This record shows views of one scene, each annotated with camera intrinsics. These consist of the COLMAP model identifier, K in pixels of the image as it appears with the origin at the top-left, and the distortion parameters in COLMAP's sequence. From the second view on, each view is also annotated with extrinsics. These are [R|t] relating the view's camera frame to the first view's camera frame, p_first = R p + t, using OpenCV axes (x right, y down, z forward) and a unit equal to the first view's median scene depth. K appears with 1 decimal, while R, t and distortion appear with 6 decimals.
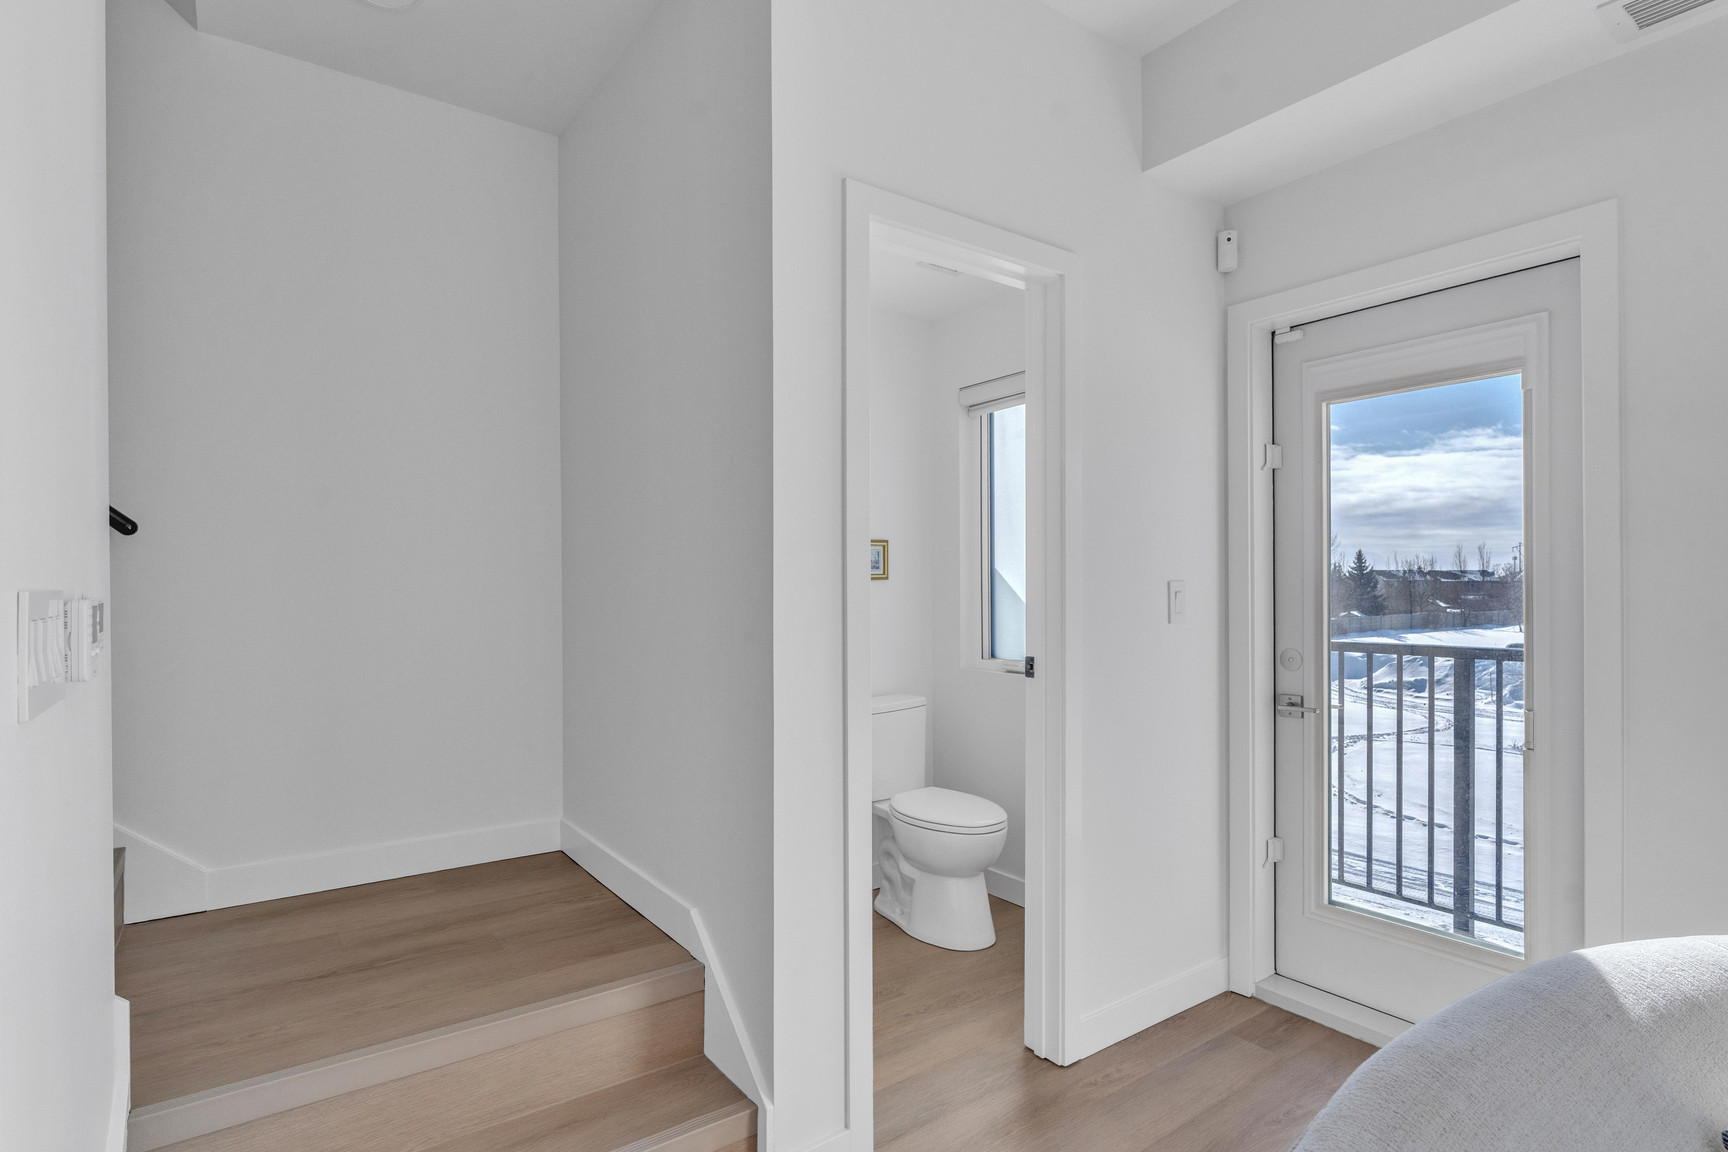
lens RADIAL K [[852.7, 0, 862.2], [0, 852.7, 591.1], [0, 0, 1]] dist [0.001121, 0.000131]
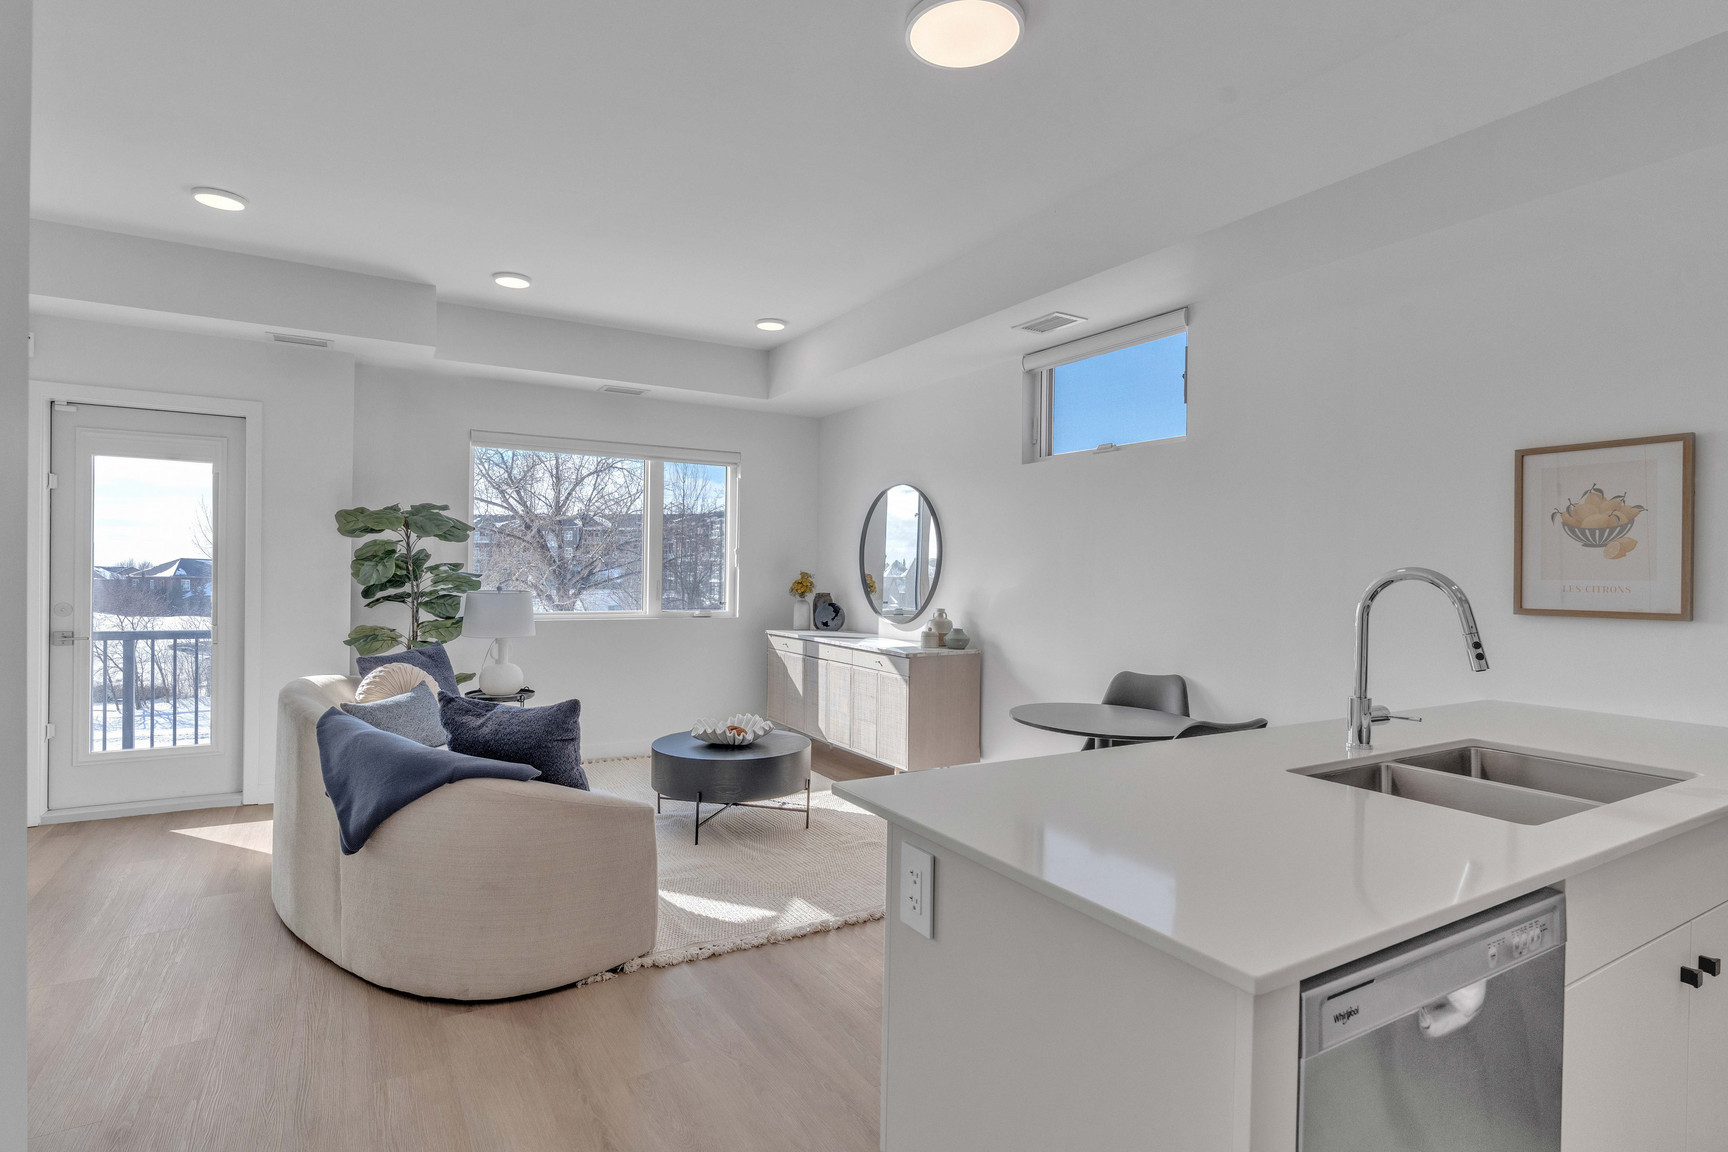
lens RADIAL K [[860.7, 0, 864.0], [0, 860.7, 576.0], [0, 0, 1]] dist [0.000550, -0.000071]
pose [[0.099958, 0.003465, 0.994986, -0.945586], [-0.014975, 0.999886, -0.001977, -0.001260], [-0.994879, -0.014702, 0.099998, -0.650908]]
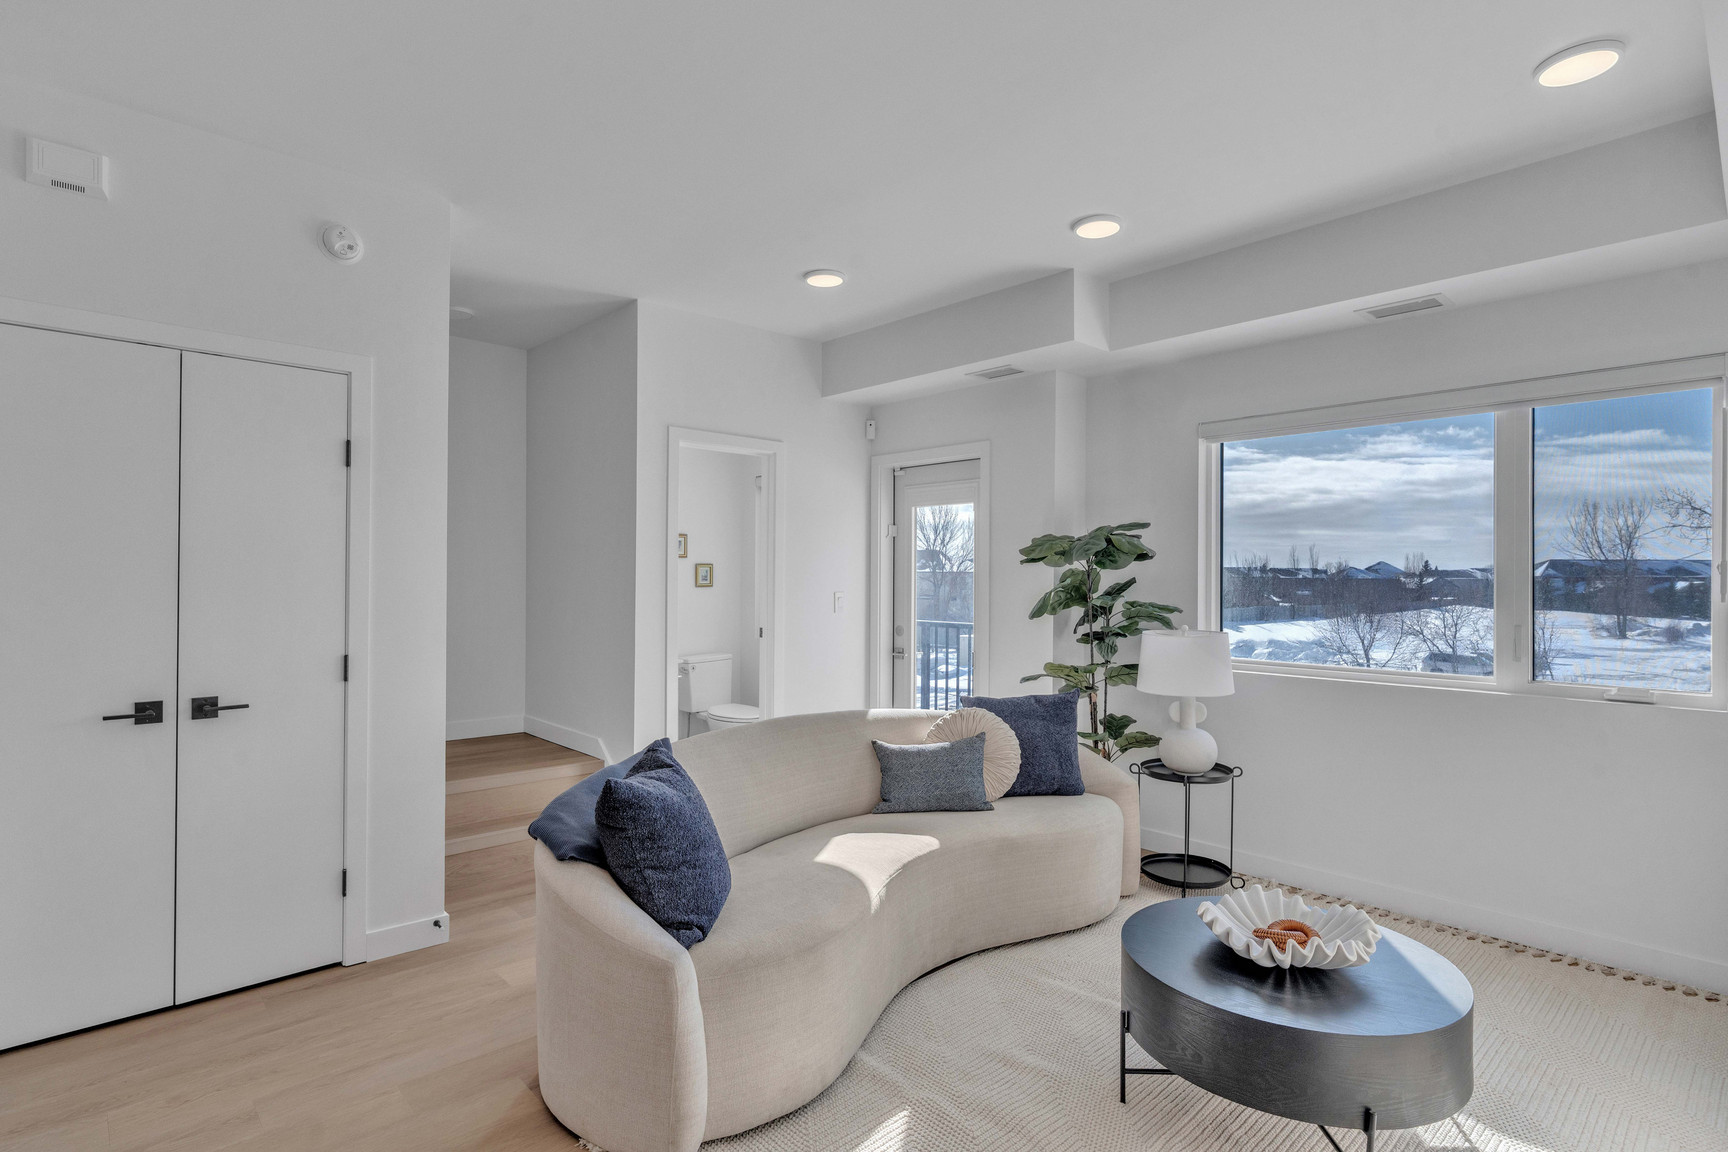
lens RADIAL K [[860.7, 0, 864.0], [0, 860.7, 576.0], [0, 0, 1]] dist [0.000550, -0.000071]
pose [[0.992488, 0.011229, 0.121828, 0.162969], [-0.010589, 0.999927, -0.005898, -0.037702], [-0.121885, 0.004564, 0.992534, -1.021702]]
